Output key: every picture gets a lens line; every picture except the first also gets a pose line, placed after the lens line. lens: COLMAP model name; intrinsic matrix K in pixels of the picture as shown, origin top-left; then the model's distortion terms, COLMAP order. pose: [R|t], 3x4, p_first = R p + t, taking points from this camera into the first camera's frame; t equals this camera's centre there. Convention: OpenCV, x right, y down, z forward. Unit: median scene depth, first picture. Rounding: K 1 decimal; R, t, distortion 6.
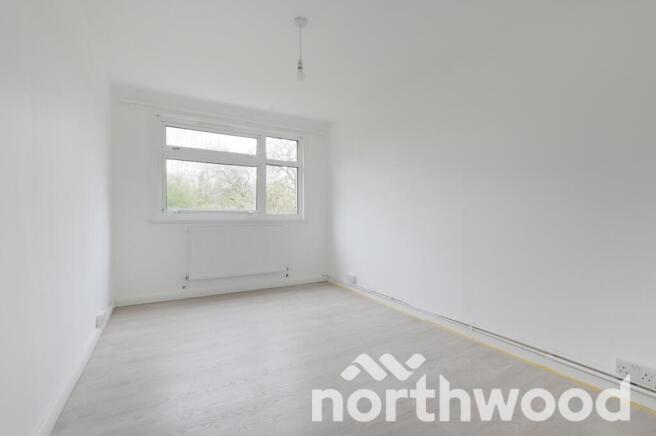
lens RADIAL K [[300.7, 0, 328.0], [0, 300.7, 218.0], [0, 0, 1]] dist [-0.001165, -0.000089]
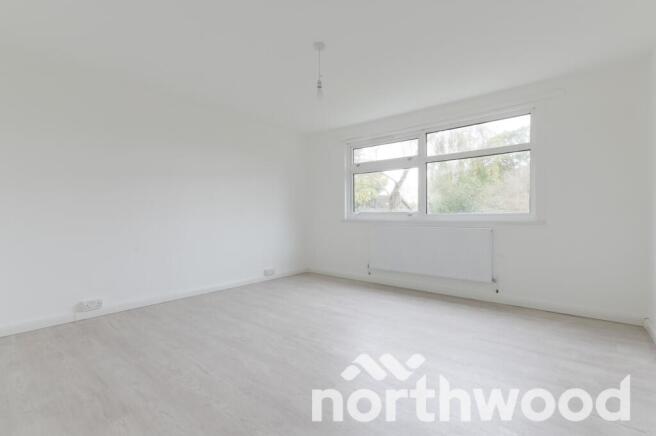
lens RADIAL K [[300.8, 0, 328.0], [0, 300.8, 218.0], [0, 0, 1]] dist [0.001625, 0.000002]
pose [[0.338798, -0.006001, -0.940840, 0.629510], [-0.000353, 0.999979, -0.006505, 0.007420], [0.940859, 0.002536, 0.338789, 0.404179]]
